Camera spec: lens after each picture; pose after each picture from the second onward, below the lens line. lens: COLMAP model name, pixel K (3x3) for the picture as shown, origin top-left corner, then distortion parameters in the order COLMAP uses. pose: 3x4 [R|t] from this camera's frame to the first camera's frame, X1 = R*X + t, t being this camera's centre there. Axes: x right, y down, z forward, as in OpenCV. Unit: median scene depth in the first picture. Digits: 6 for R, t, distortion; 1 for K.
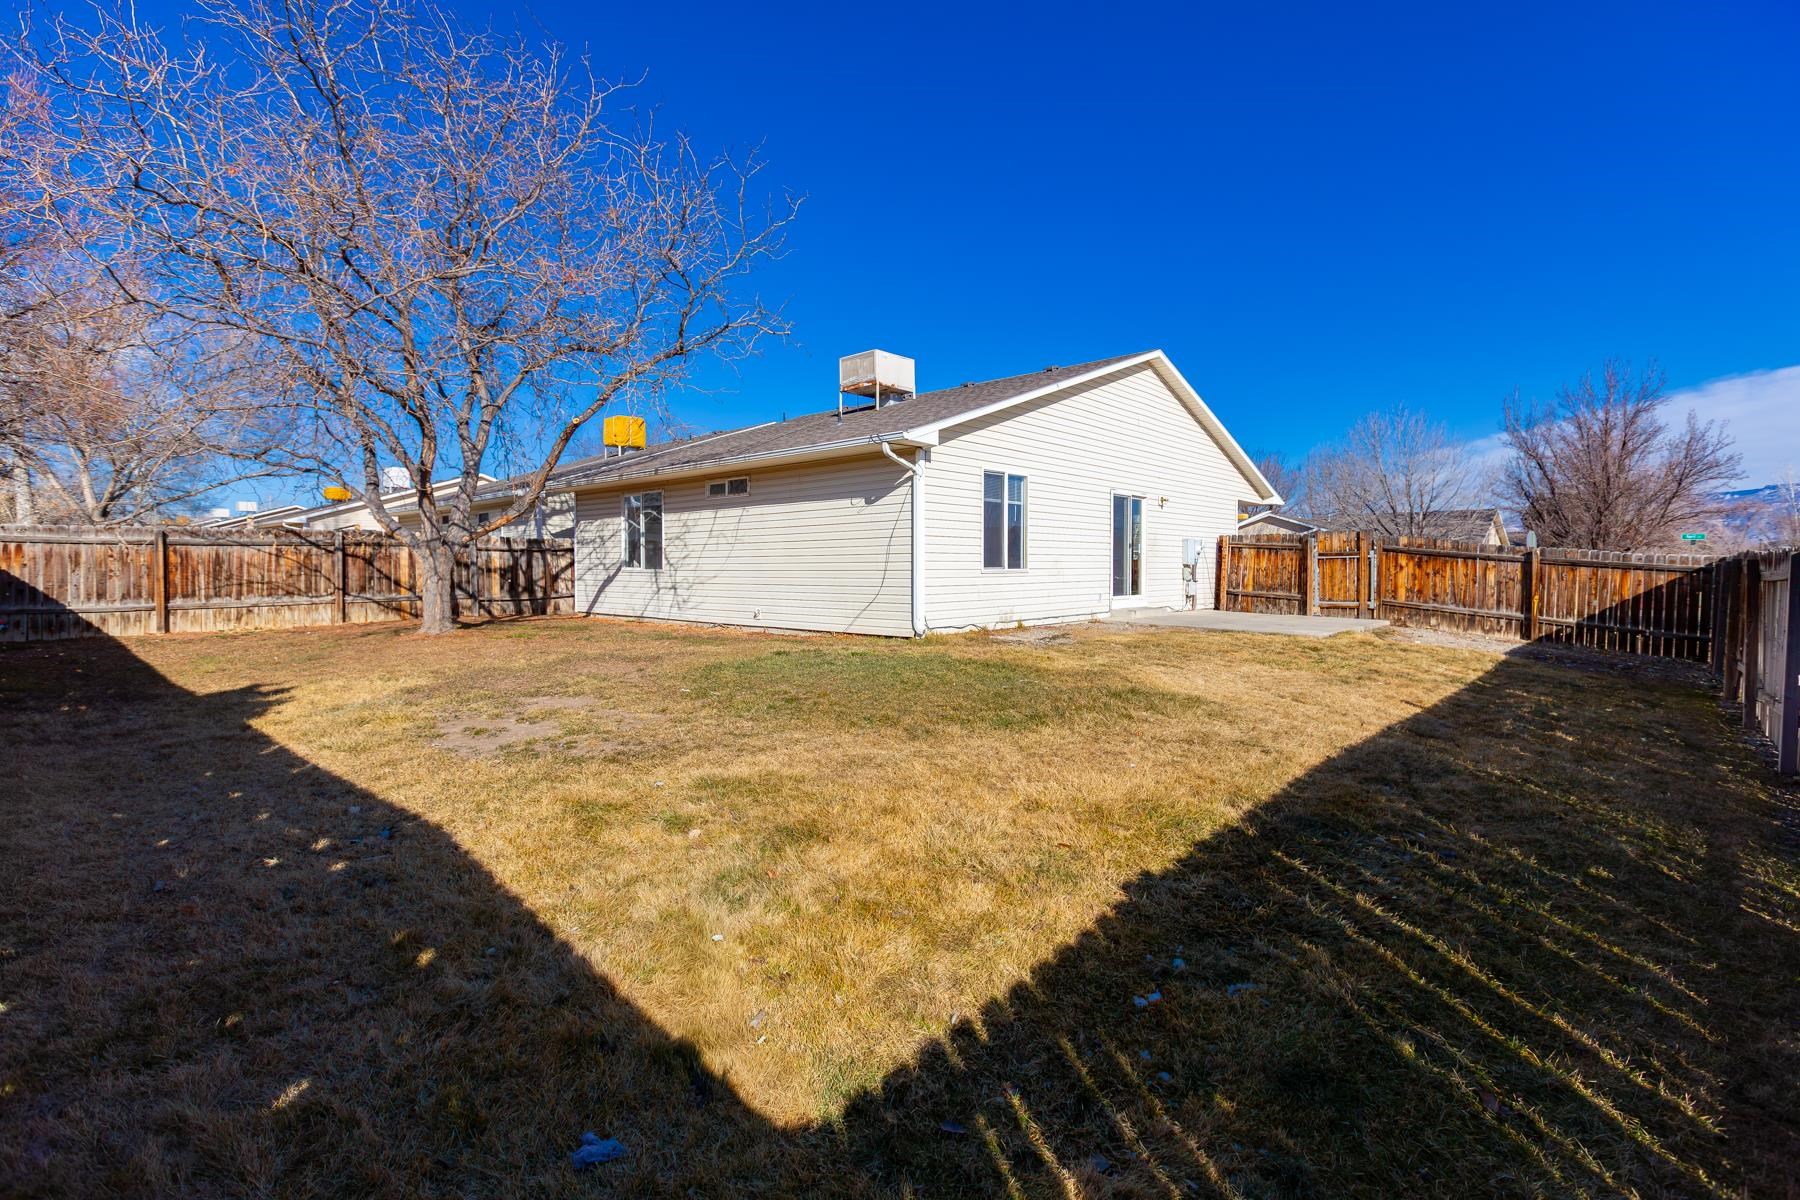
lens RADIAL K [[807.3, 0, 896.4], [0, 807.3, 594.0], [0, 0, 1]] dist [0.001797, -0.000438]
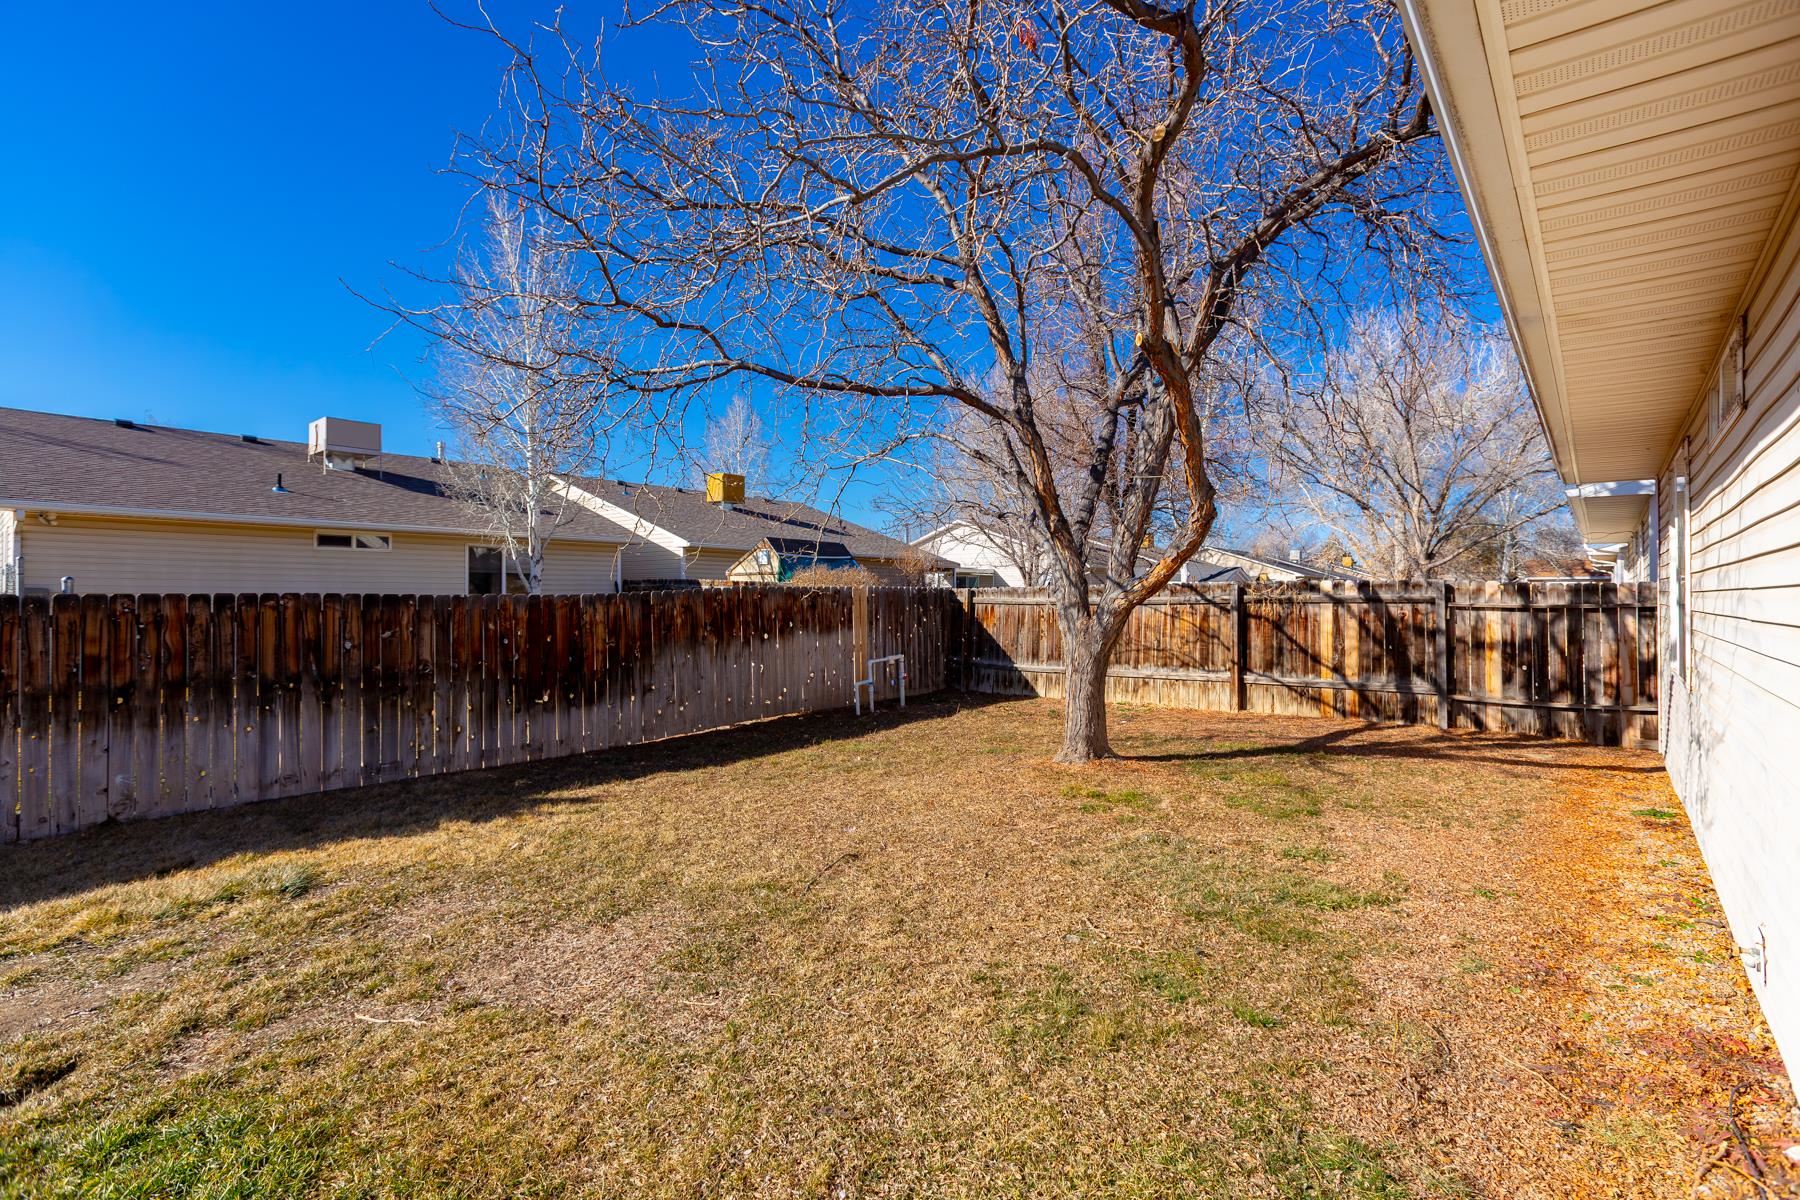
lens RADIAL K [[807.3, 0, 896.4], [0, 807.3, 594.0], [0, 0, 1]] dist [0.001797, -0.000438]
pose [[0.031429, -0.004438, -0.999496, 0.023535], [-0.032638, 0.999452, -0.005464, -0.054997], [0.998973, 0.032793, 0.031267, 0.680450]]
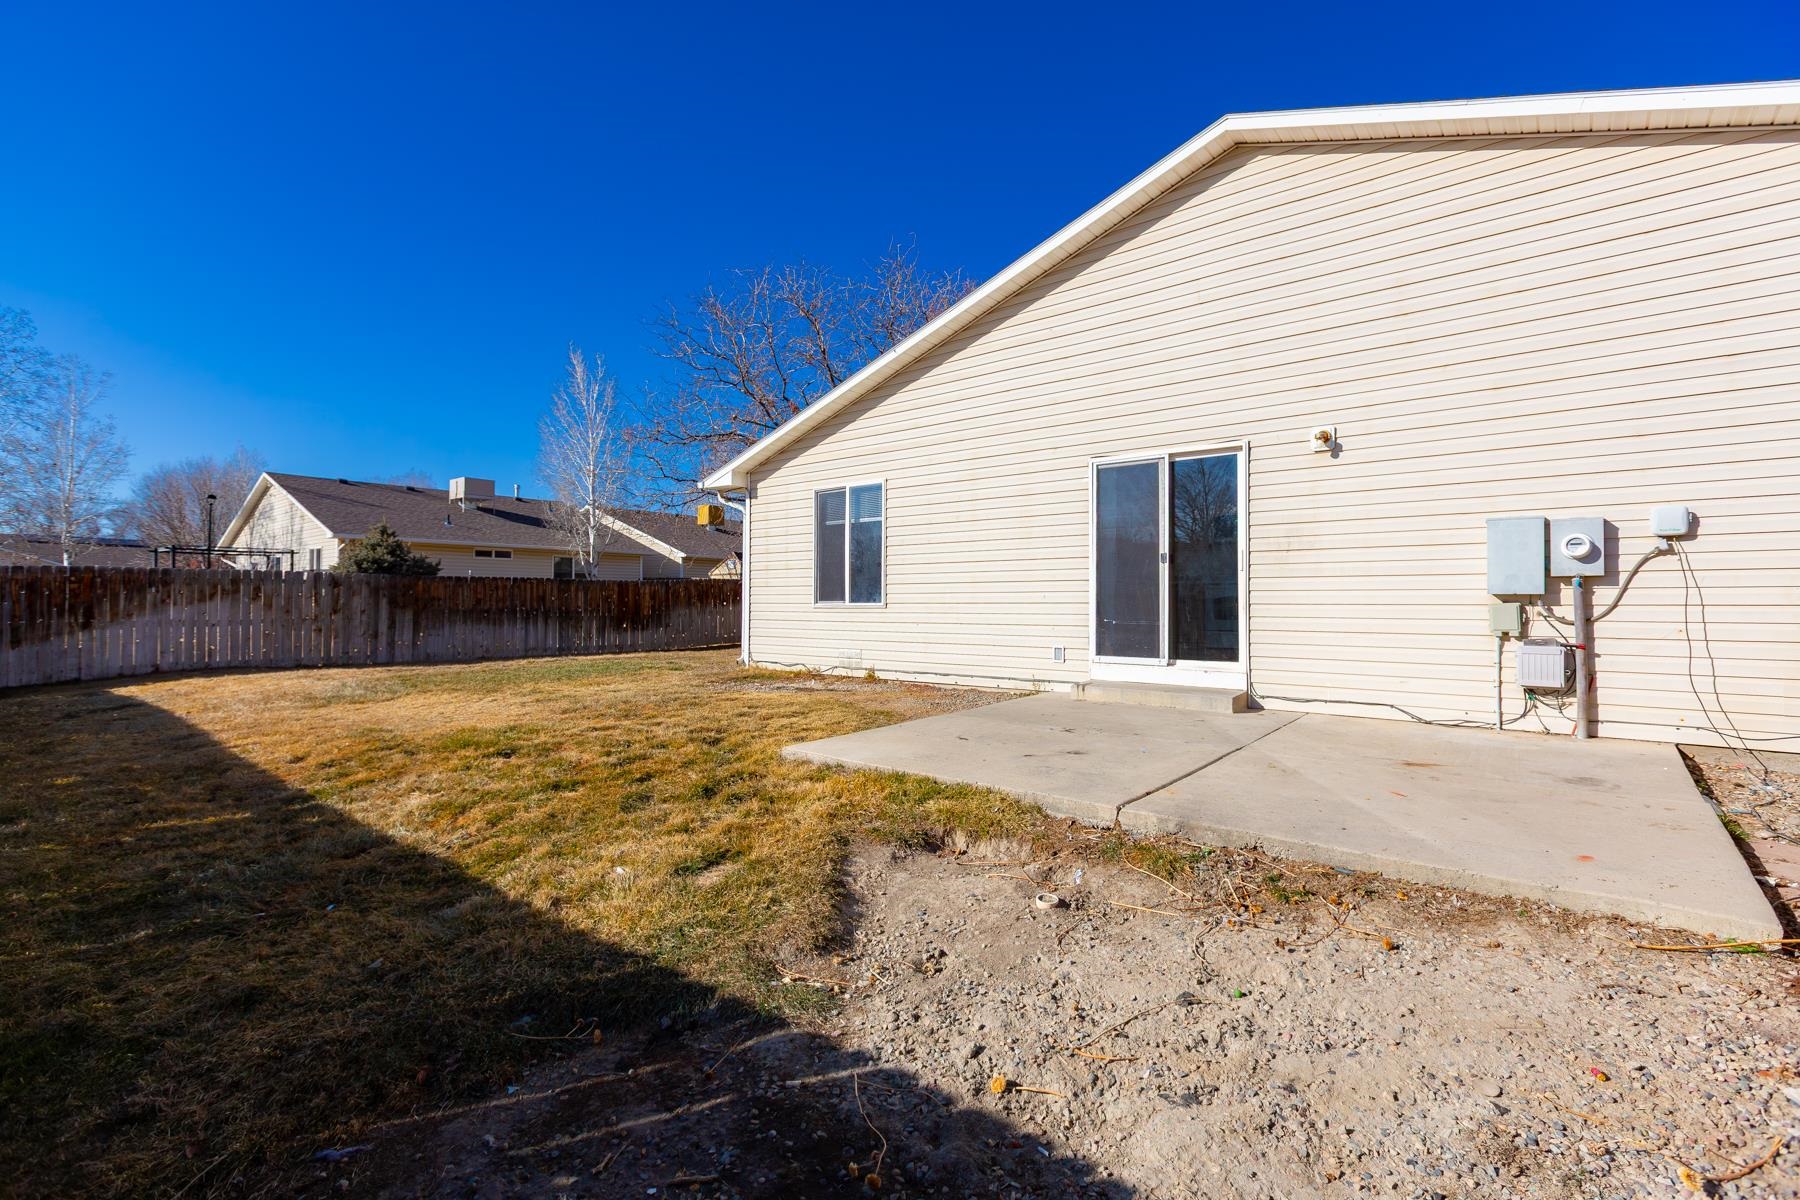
lens RADIAL K [[793.6, 0, 897.0], [0, 793.6, 588.7], [0, 0, 1]] dist [0.000715, 0.000243]
pose [[0.045675, -0.017429, -0.998804, 0.782843], [-0.036627, 0.999146, -0.019110, -0.026549], [0.998285, 0.037456, 0.044998, 0.840252]]
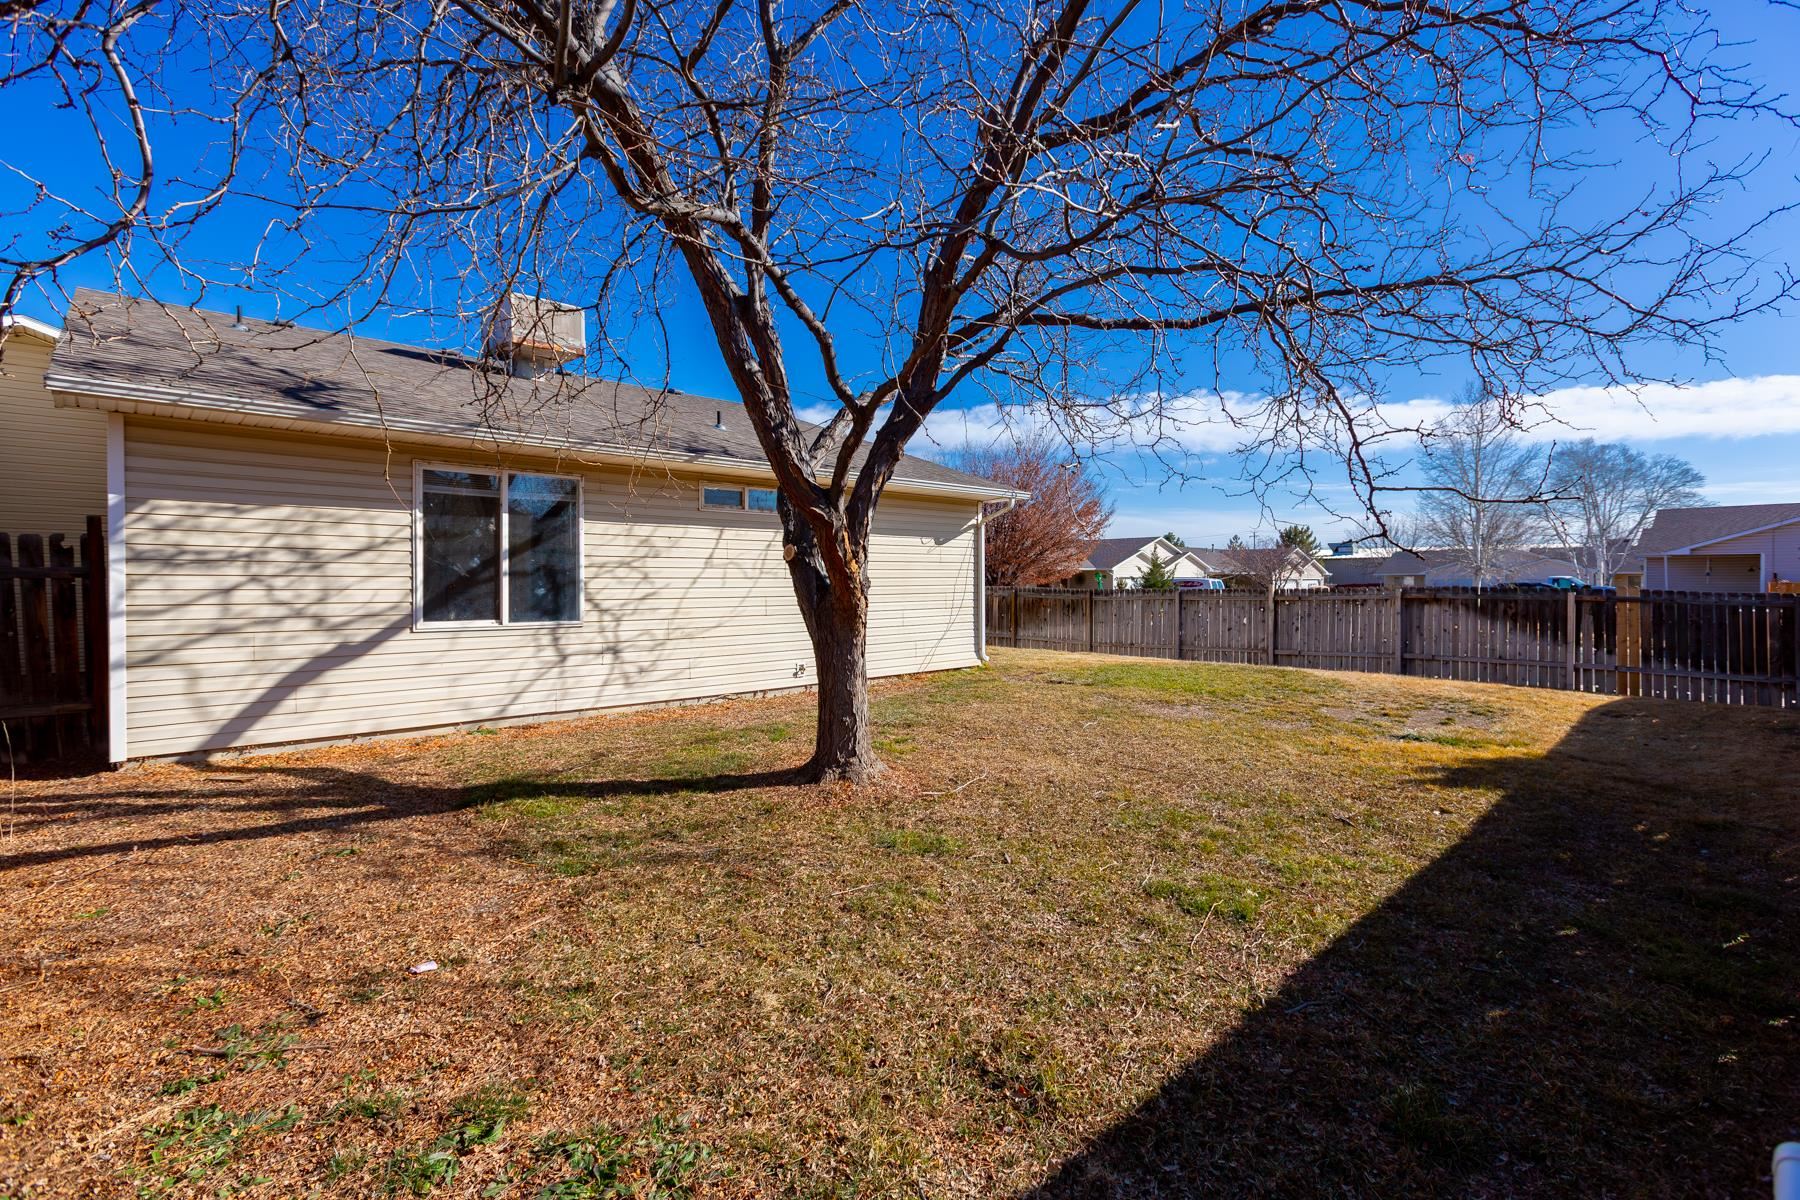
lens RADIAL K [[807.3, 0, 896.4], [0, 807.3, 594.0], [0, 0, 1]] dist [0.001797, -0.000438]
pose [[0.089135, -0.017066, 0.995873, -0.842961], [0.032198, 0.999380, 0.014244, -0.050654], [-0.995499, 0.030796, 0.089630, 0.754519]]
